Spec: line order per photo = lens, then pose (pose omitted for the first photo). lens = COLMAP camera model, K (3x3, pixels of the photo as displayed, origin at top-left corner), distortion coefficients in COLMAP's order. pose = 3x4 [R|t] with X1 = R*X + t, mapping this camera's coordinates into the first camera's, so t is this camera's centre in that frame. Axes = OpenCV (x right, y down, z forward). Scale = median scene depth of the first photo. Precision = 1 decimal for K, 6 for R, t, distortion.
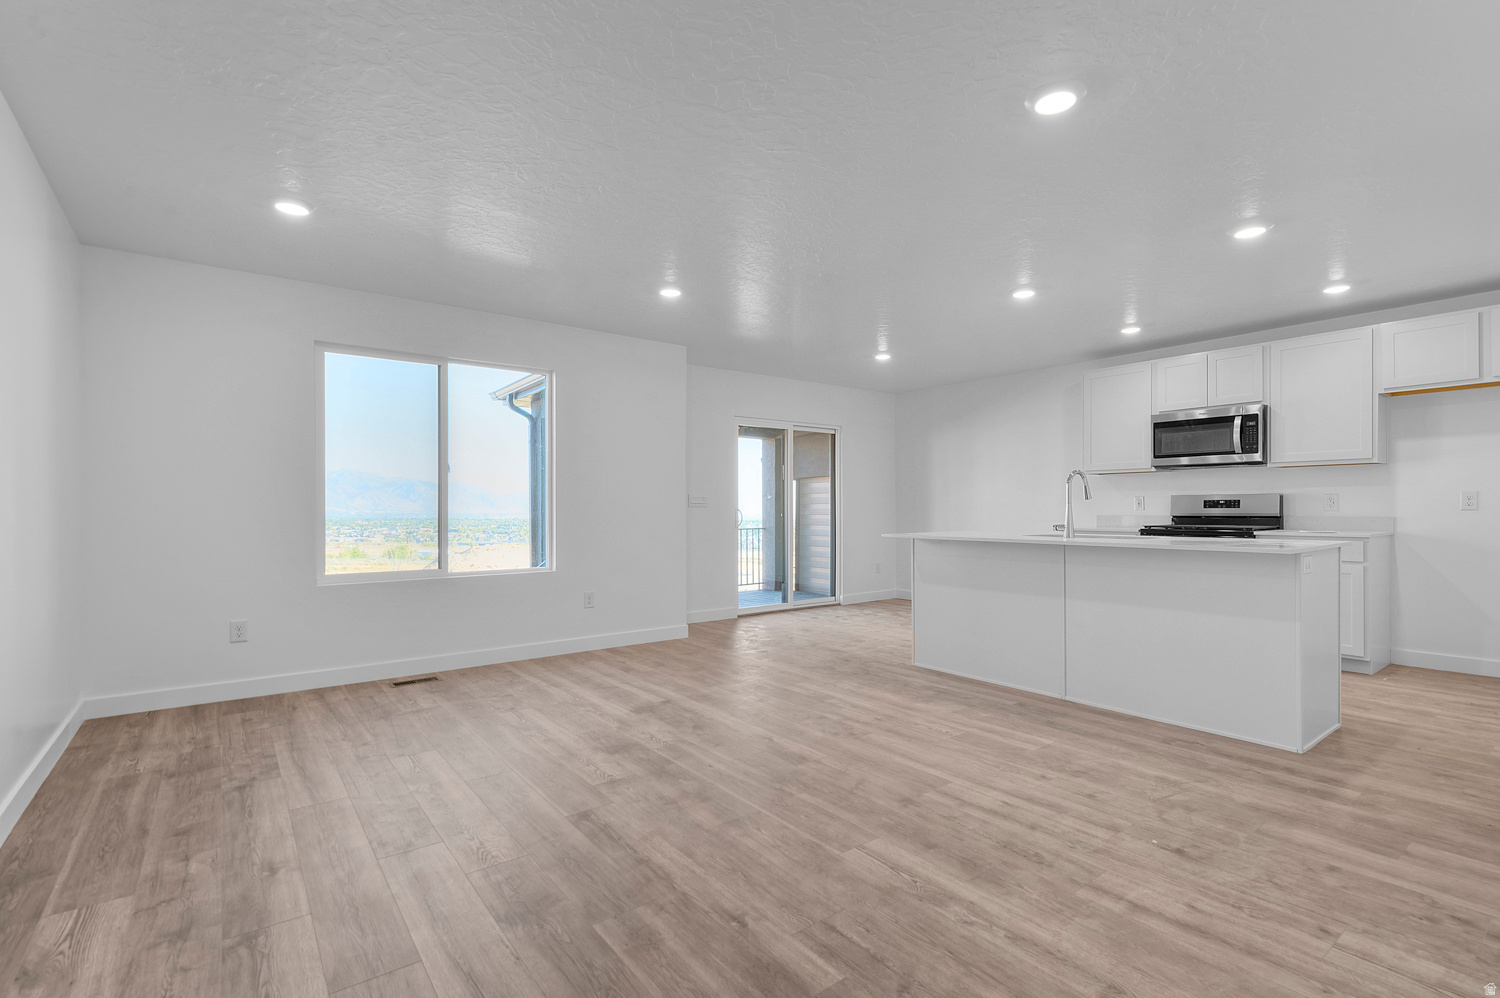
lens RADIAL K [[706.7, 0, 750.0], [0, 706.7, 499.0], [0, 0, 1]] dist [0.000097, -0.000002]
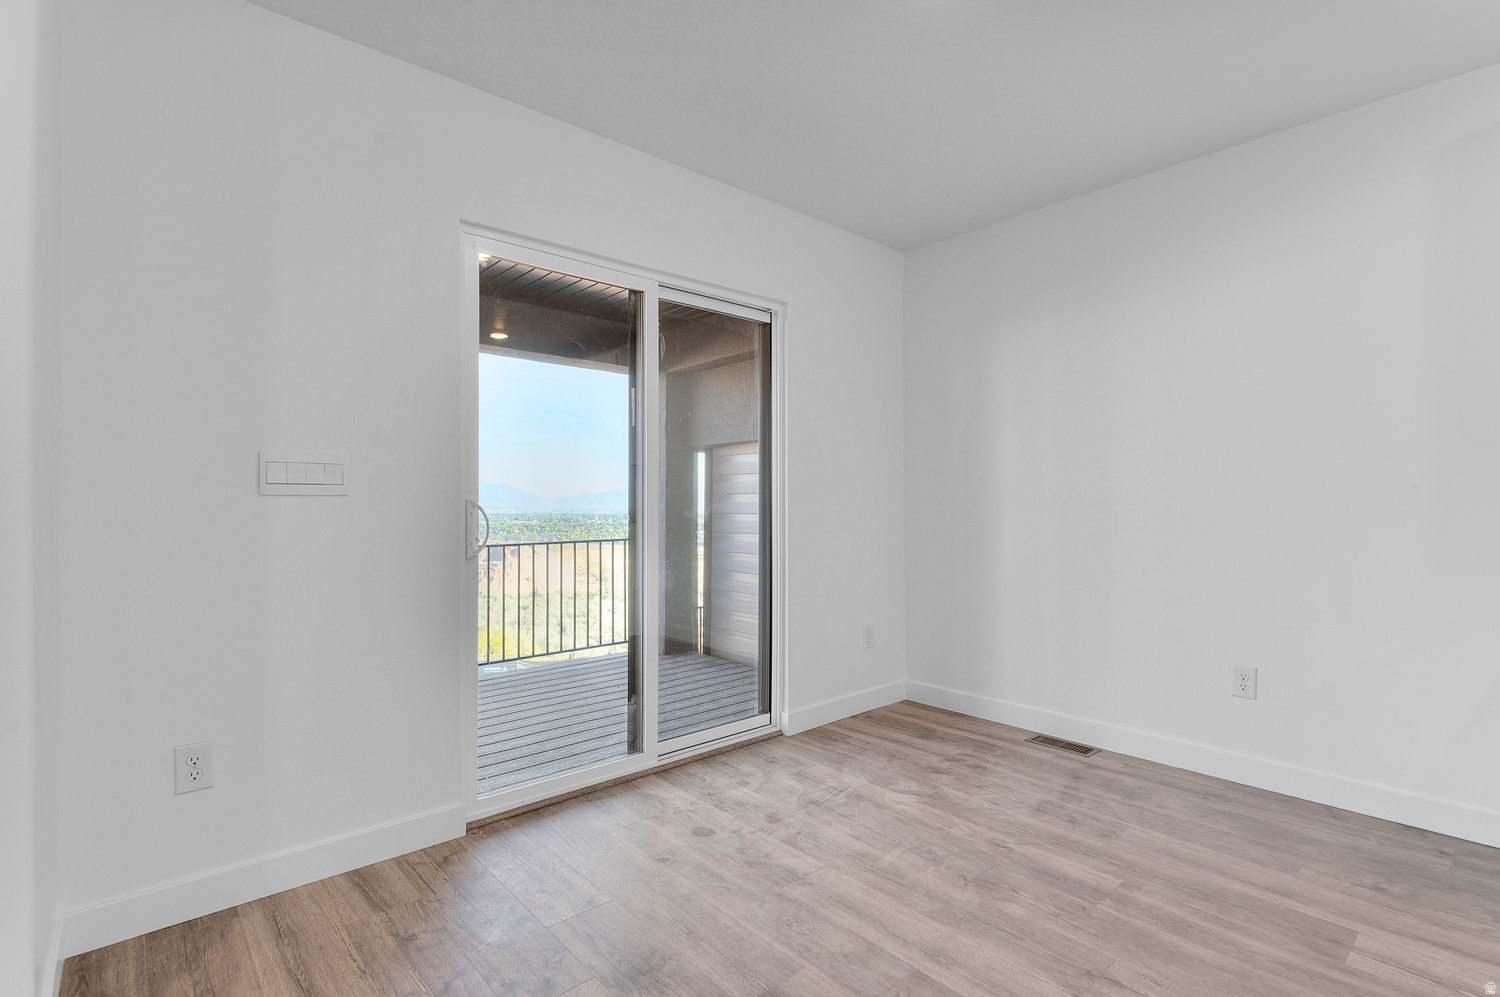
lens RADIAL K [[730.1, 0, 750.0], [0, 730.1, 498.5], [0, 0, 1]] dist [0.000008, -0.000004]
pose [[0.994897, 0.002132, 0.100875, 0.063298], [-0.003449, 0.999911, 0.012885, 0.008377], [-0.100839, -0.013167, 0.994816, 0.554219]]
